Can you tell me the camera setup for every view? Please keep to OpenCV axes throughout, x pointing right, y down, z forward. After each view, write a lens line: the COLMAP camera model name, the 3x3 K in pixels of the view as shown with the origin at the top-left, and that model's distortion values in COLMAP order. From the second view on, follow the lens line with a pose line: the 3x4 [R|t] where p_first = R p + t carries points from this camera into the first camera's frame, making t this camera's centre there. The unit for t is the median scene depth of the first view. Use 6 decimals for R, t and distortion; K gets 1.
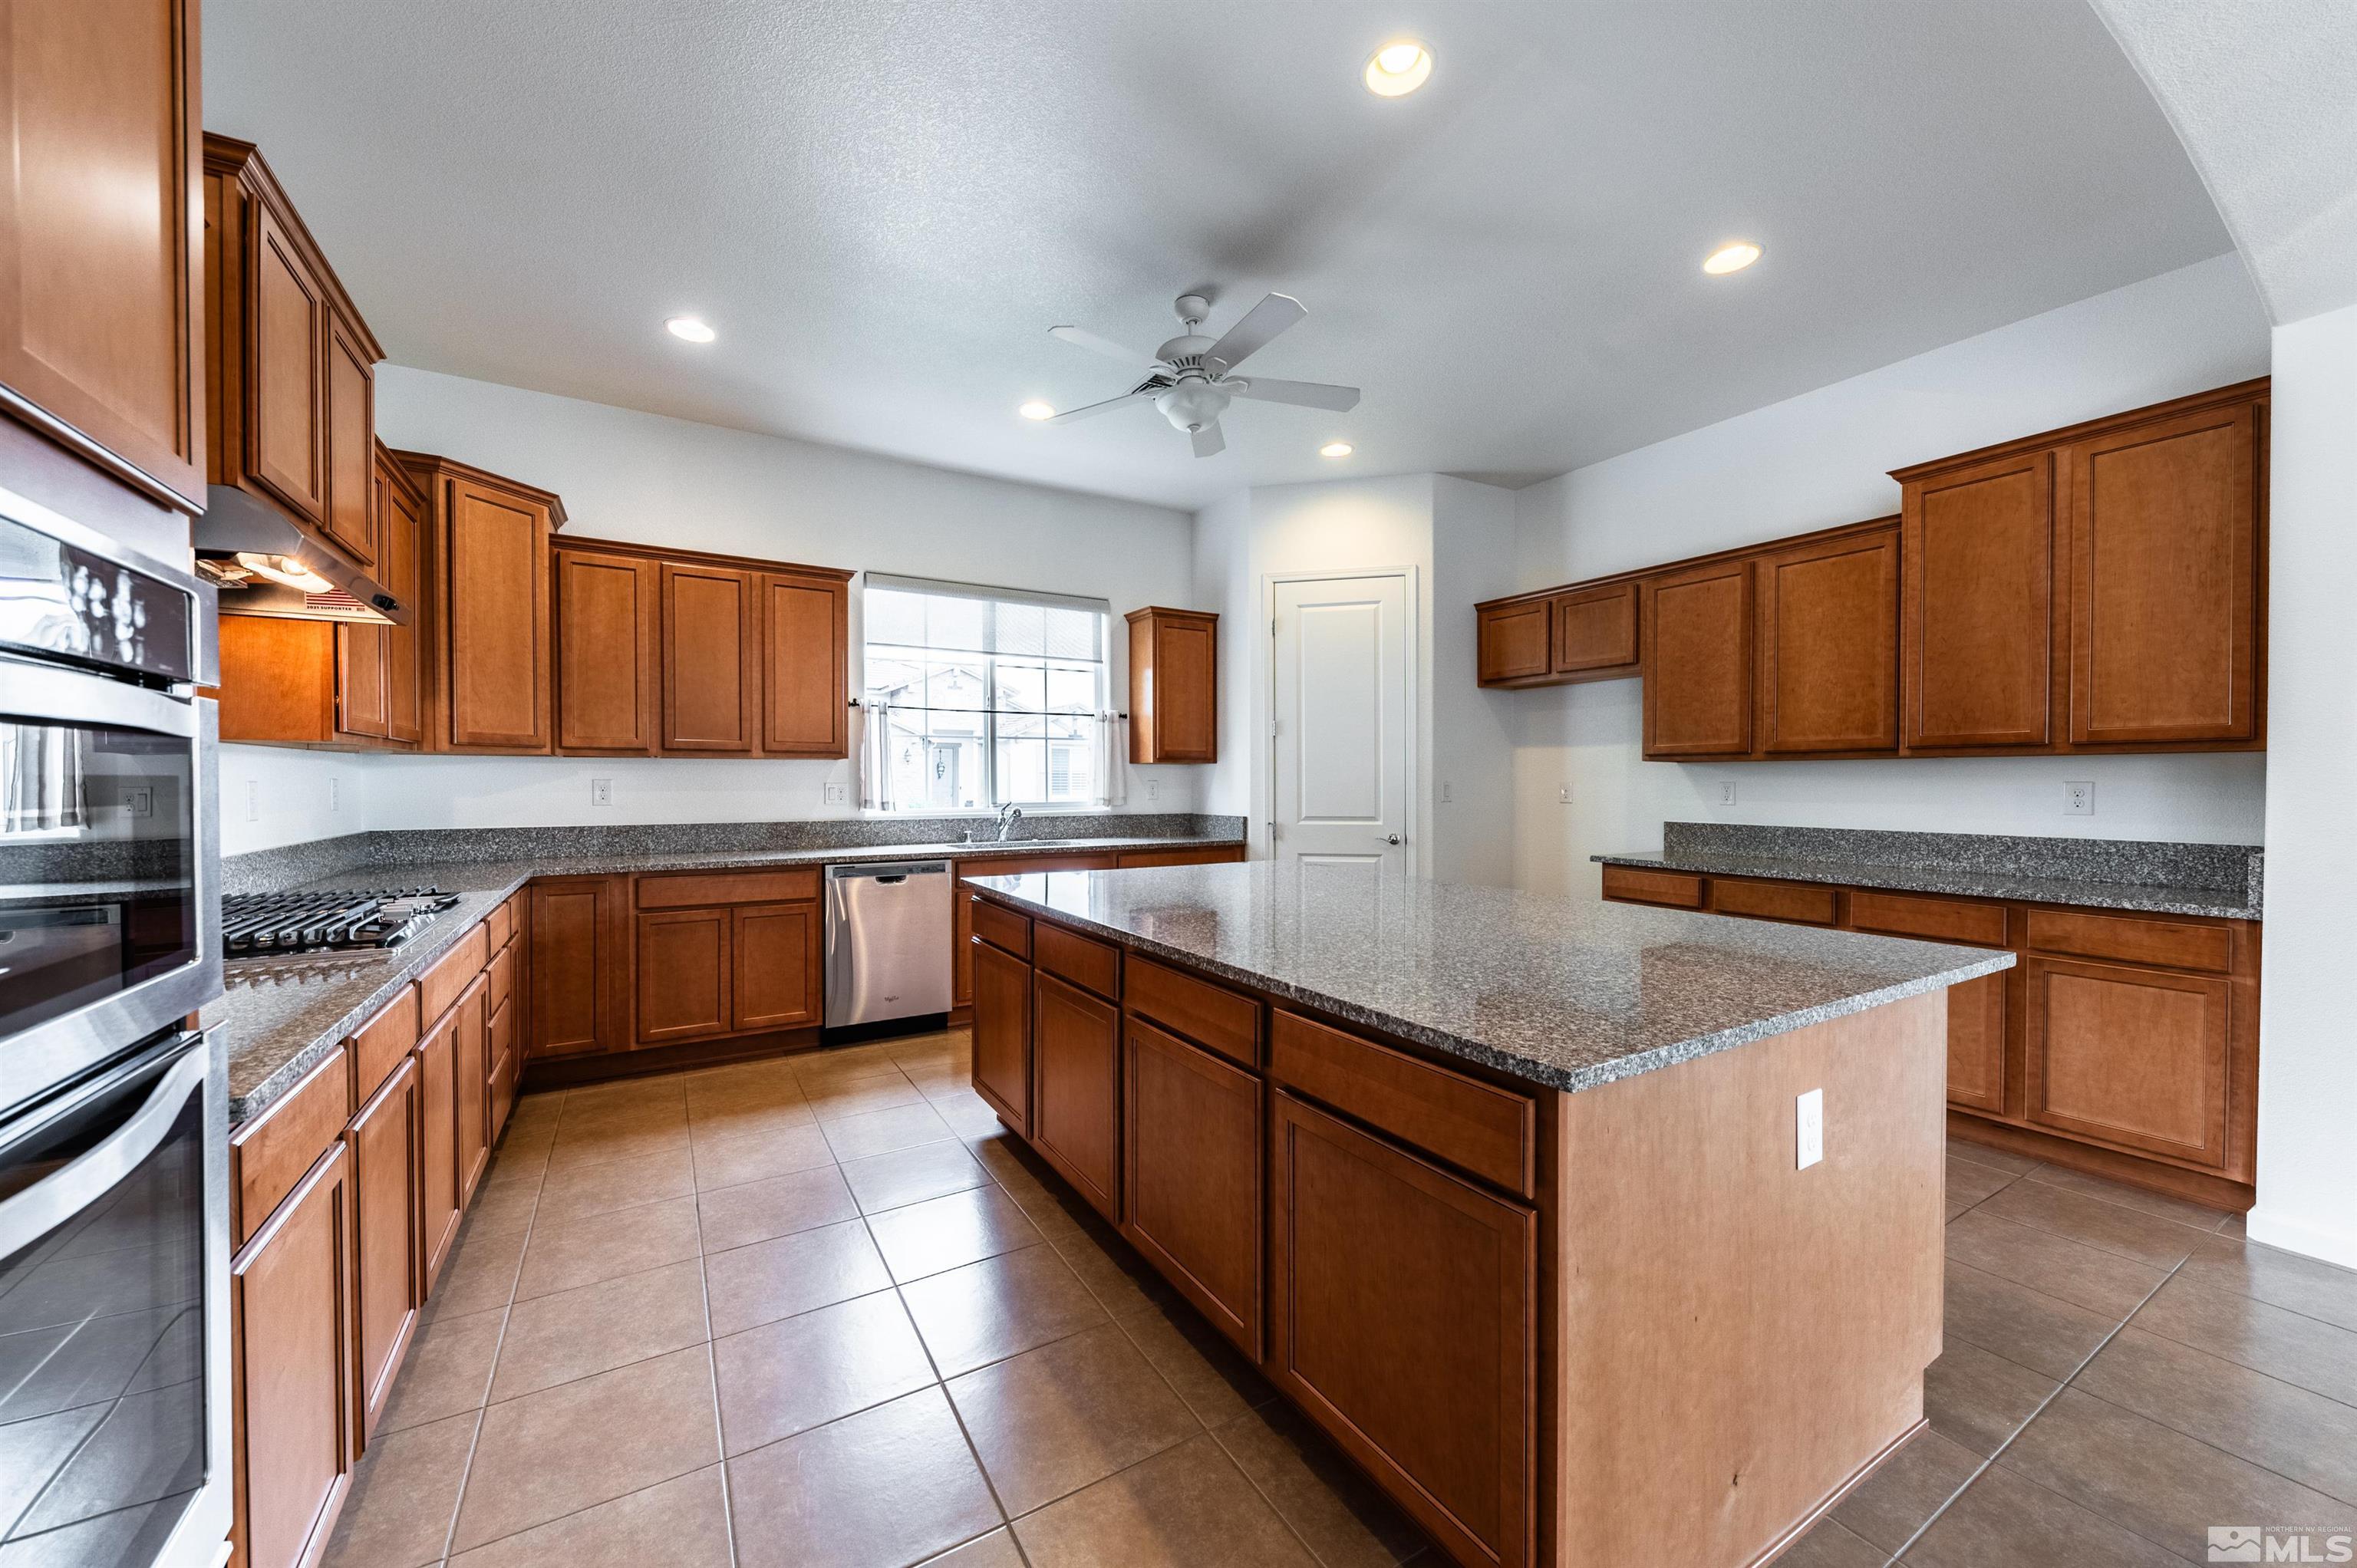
lens RADIAL K [[874.0, 0, 1172.1], [0, 874.0, 794.8], [0, 0, 1]] dist [0.001107, -0.000050]
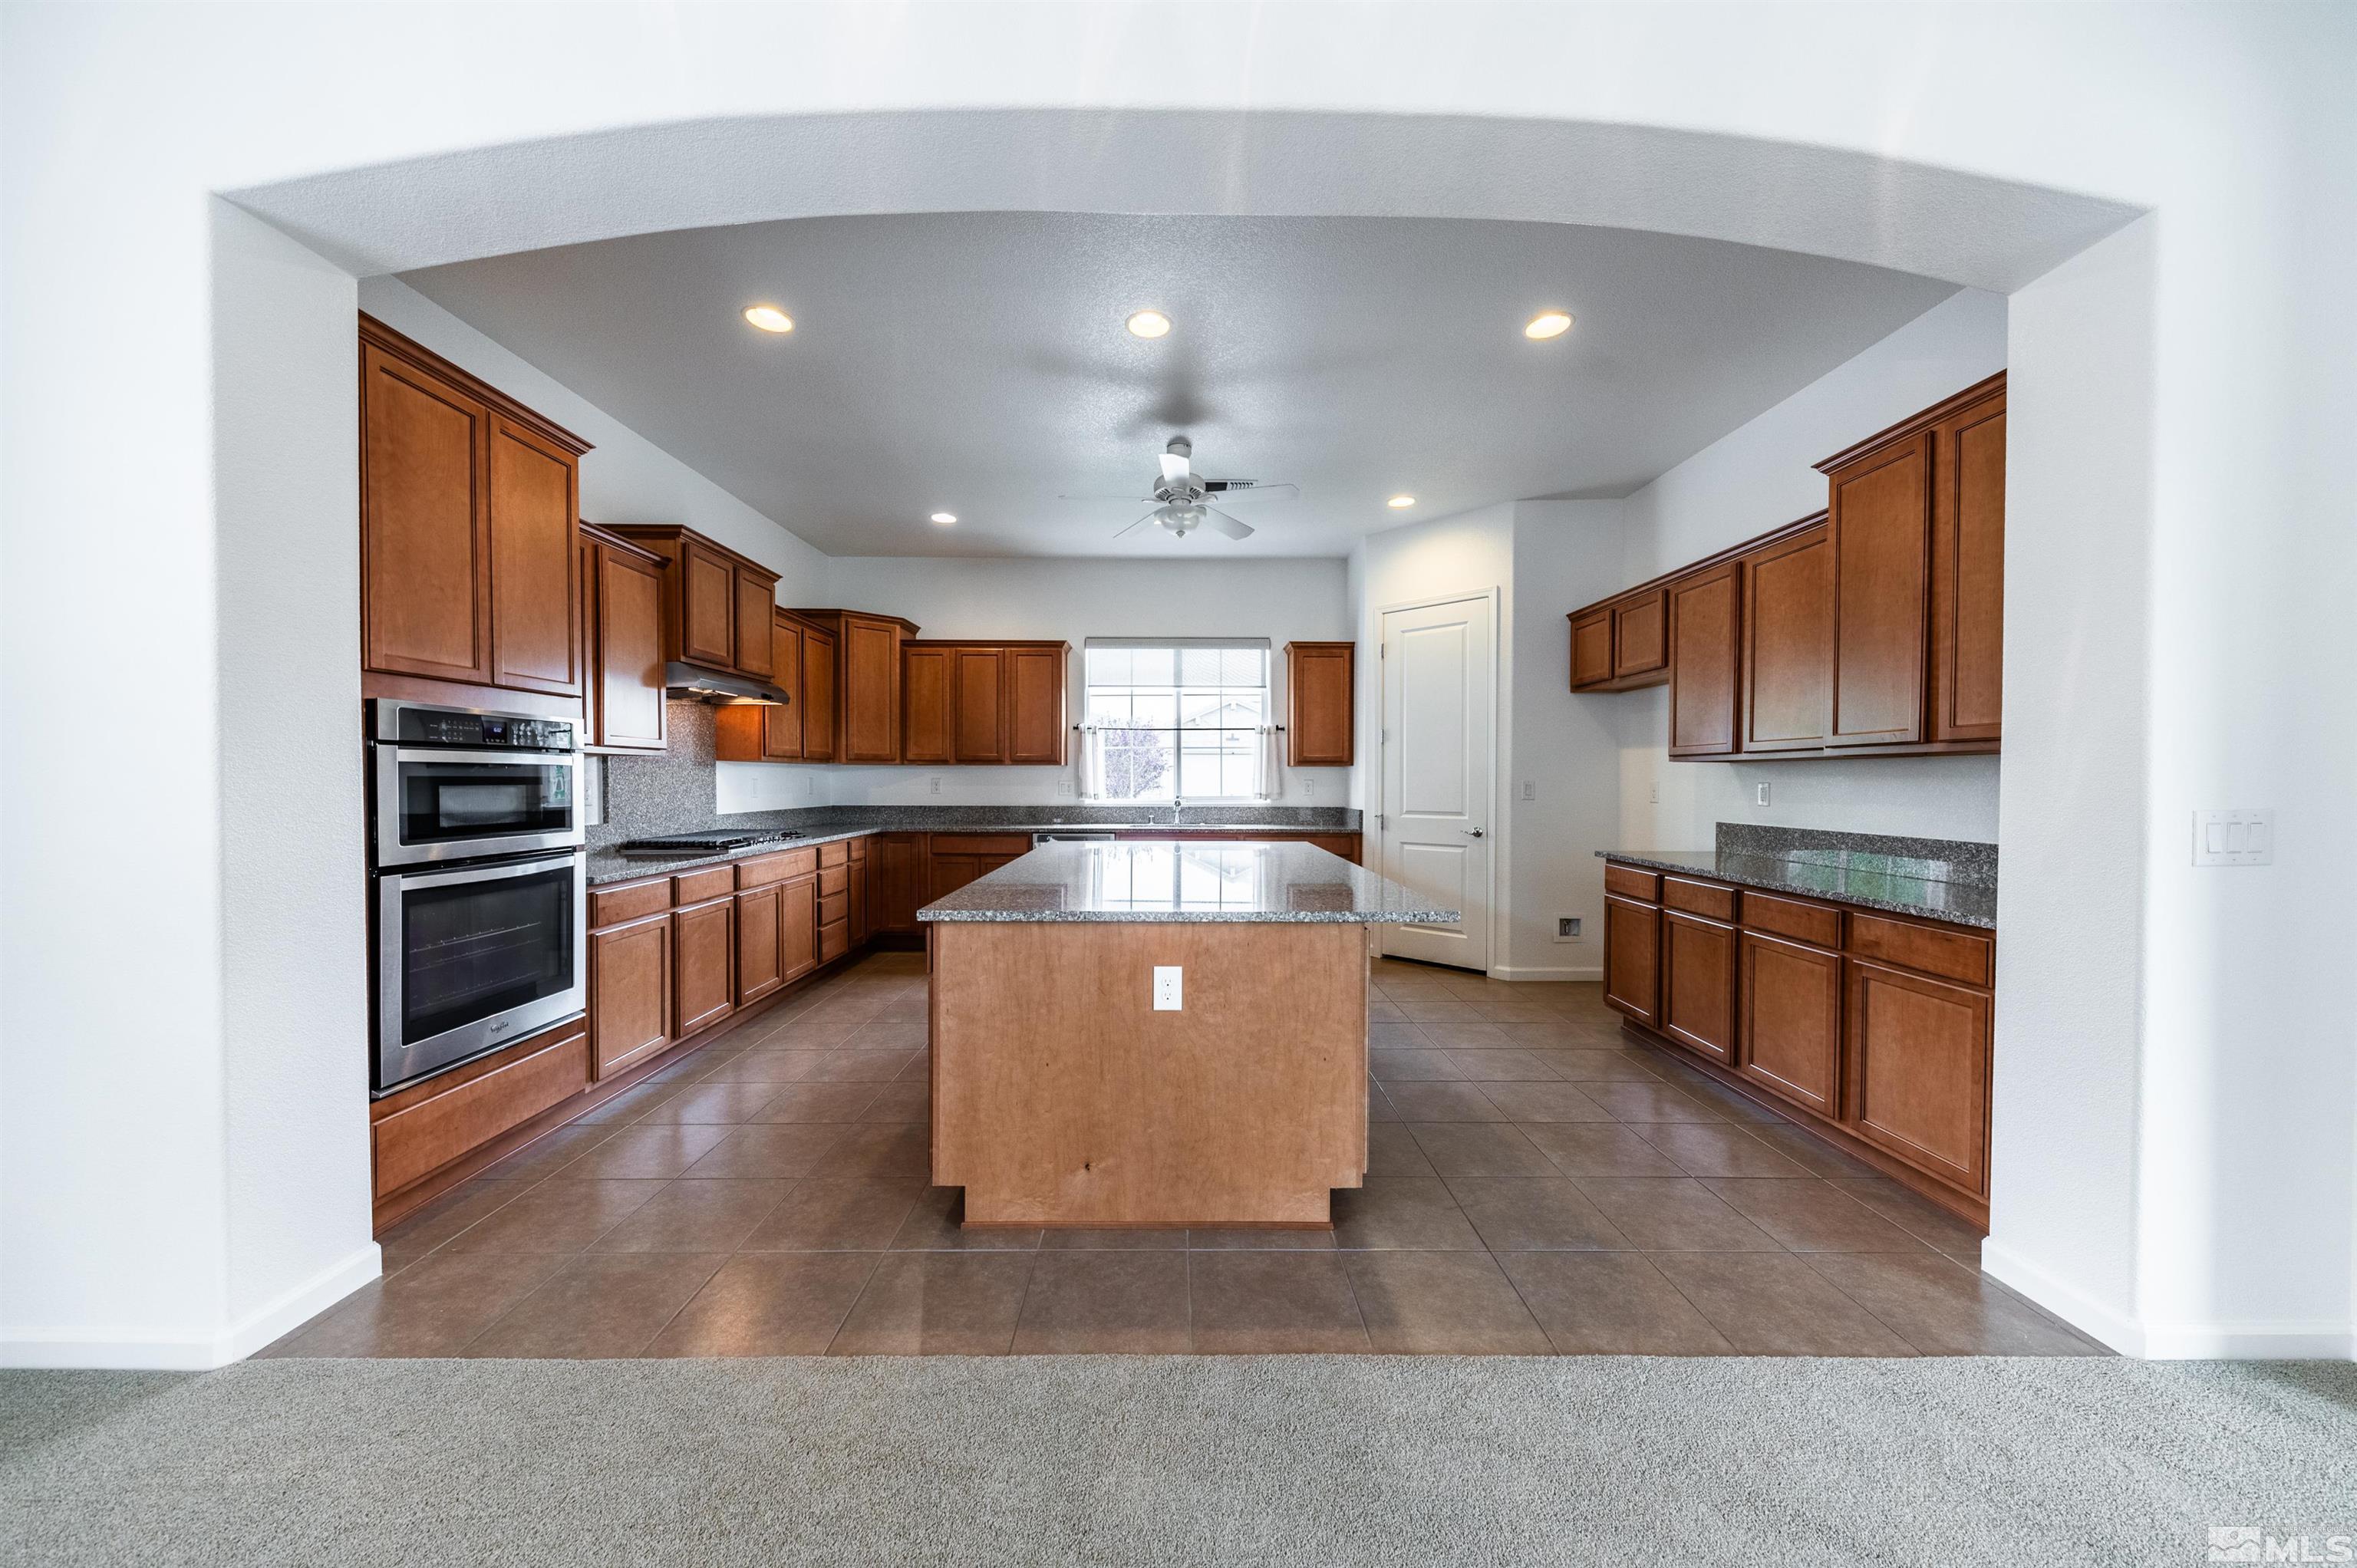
lens RADIAL K [[807.0, 0, 1170.5], [0, 807.0, 791.0], [0, 0, 1]] dist [0.001279, -0.000185]
pose [[0.860359, 0.008963, -0.509610, 0.535894], [-0.009807, 0.999951, 0.001029, 0.000763], [0.509594, 0.004112, 0.860405, -0.115199]]
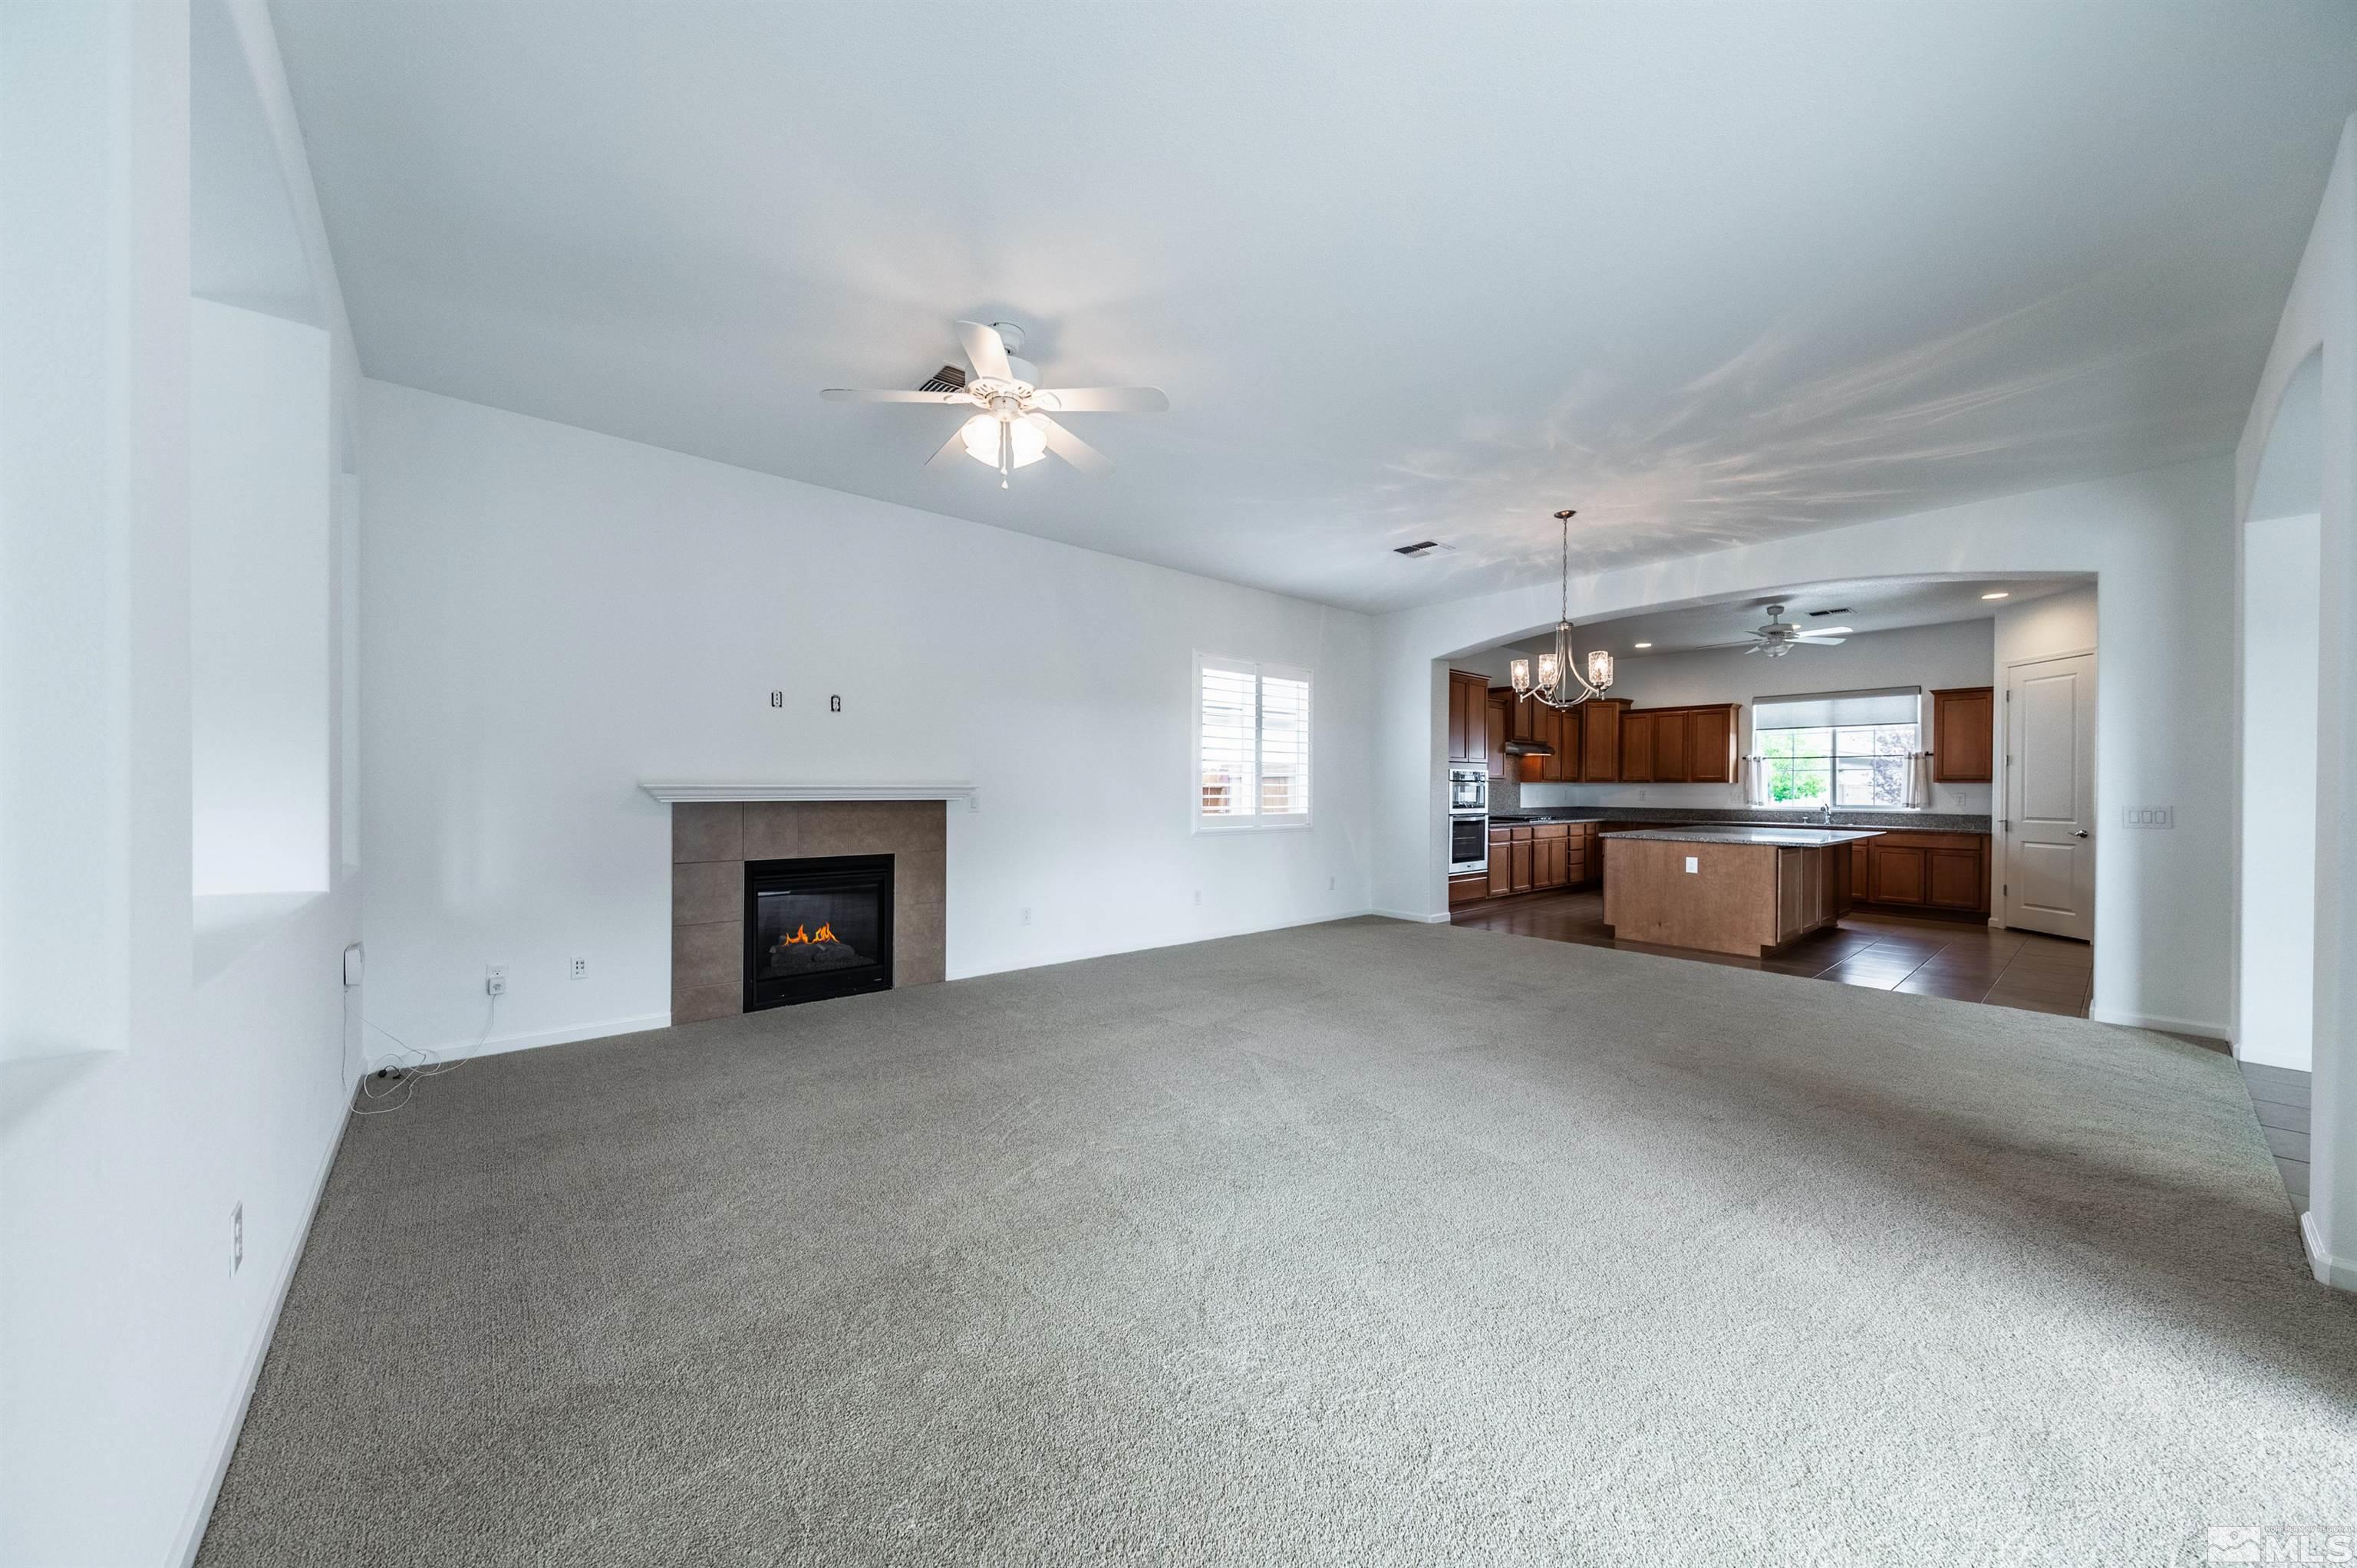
lens RADIAL K [[807.0, 0, 1170.5], [0, 807.0, 791.0], [0, 0, 1]] dist [0.001279, -0.000185]
pose [[0.160280, 0.004972, -0.987059, 1.633231], [-0.020431, 0.999790, 0.001719, 0.008926], [0.986860, 0.019891, 0.160348, -0.891256]]
